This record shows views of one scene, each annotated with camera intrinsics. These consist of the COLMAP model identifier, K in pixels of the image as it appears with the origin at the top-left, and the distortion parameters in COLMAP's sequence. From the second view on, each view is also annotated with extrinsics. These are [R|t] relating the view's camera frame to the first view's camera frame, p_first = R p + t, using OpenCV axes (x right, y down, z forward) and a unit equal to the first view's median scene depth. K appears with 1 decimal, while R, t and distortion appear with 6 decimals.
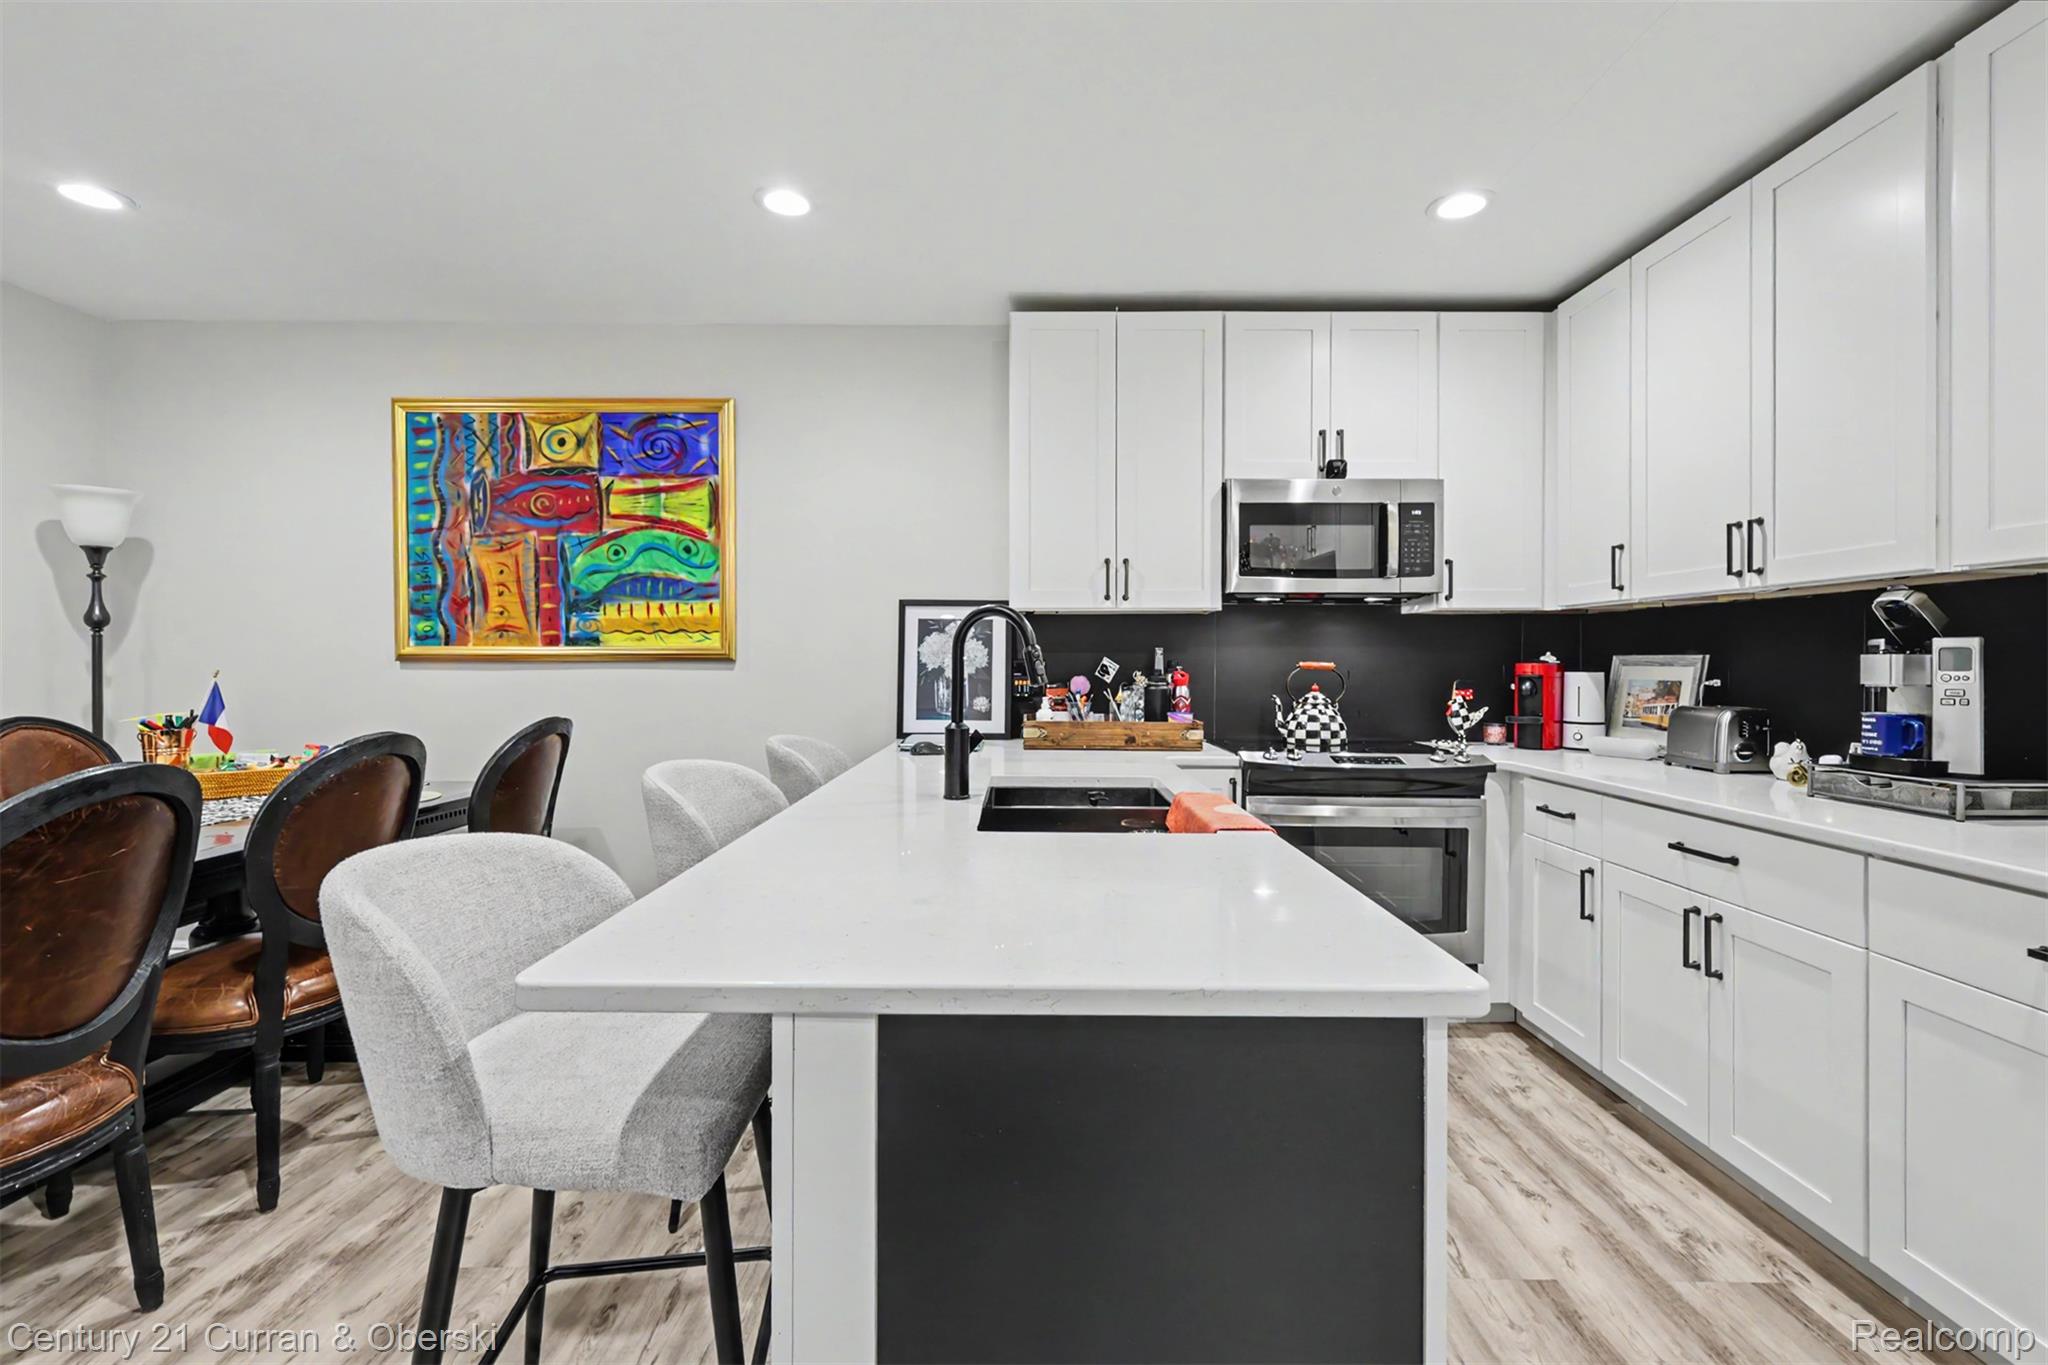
lens RADIAL K [[897.1, 0, 1021.4], [0, 897.1, 668.0], [0, 0, 1]] dist [0.002054, -0.000346]
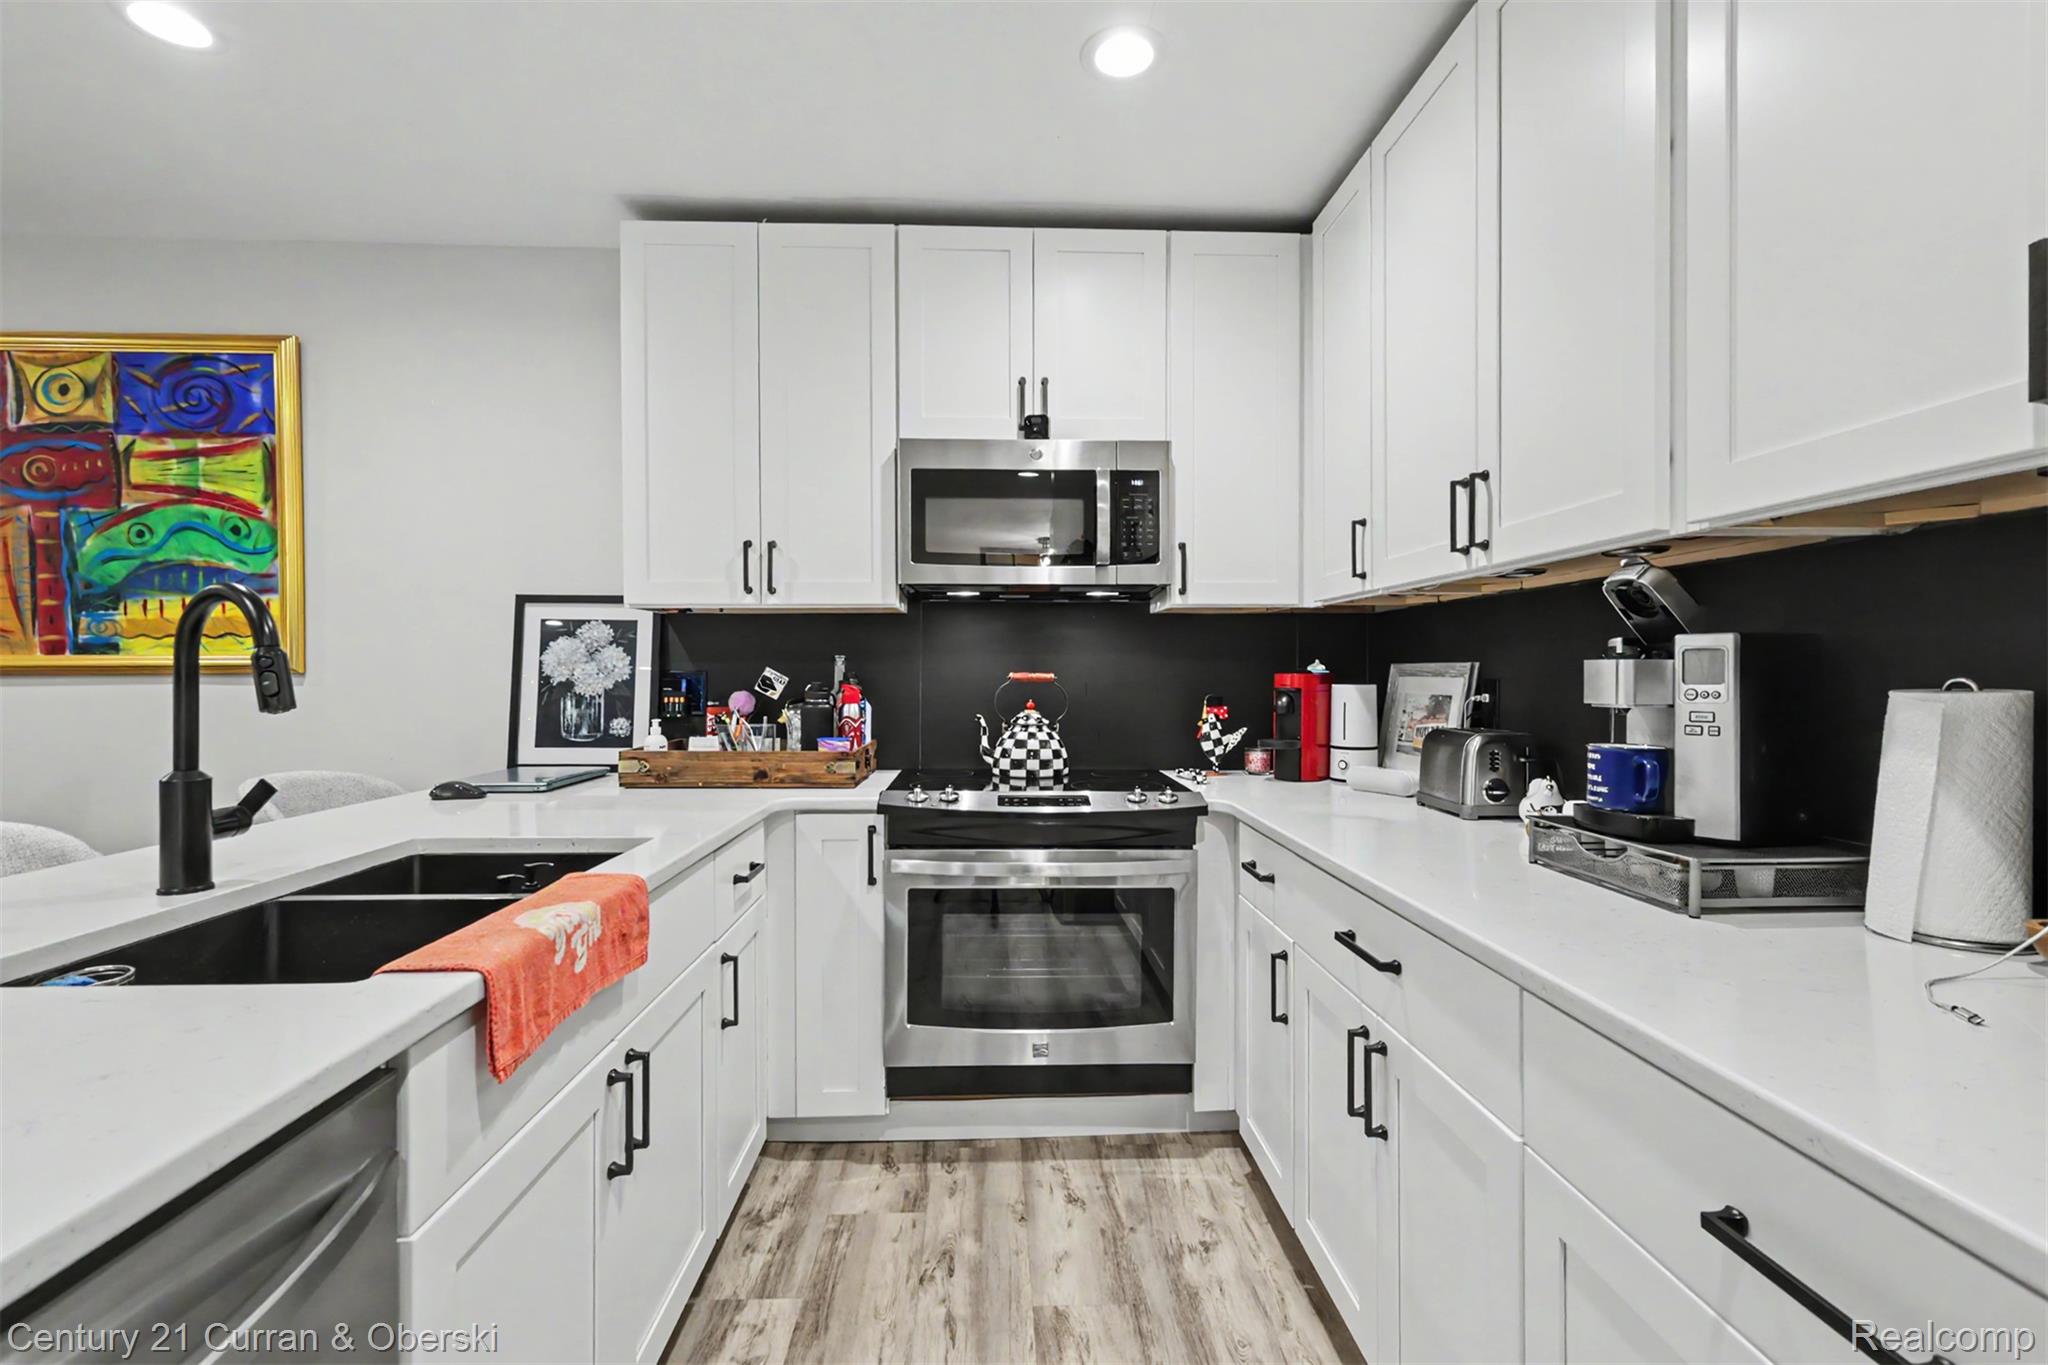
lens RADIAL K [[897.1, 0, 1027.7], [0, 897.1, 682.0], [0, 0, 1]] dist [0.002054, -0.000346]
pose [[0.999147, -0.003285, 0.041164, 0.291929], [0.003140, 0.999989, 0.003578, -0.001284], [-0.041176, -0.003446, 0.999146, 0.202813]]
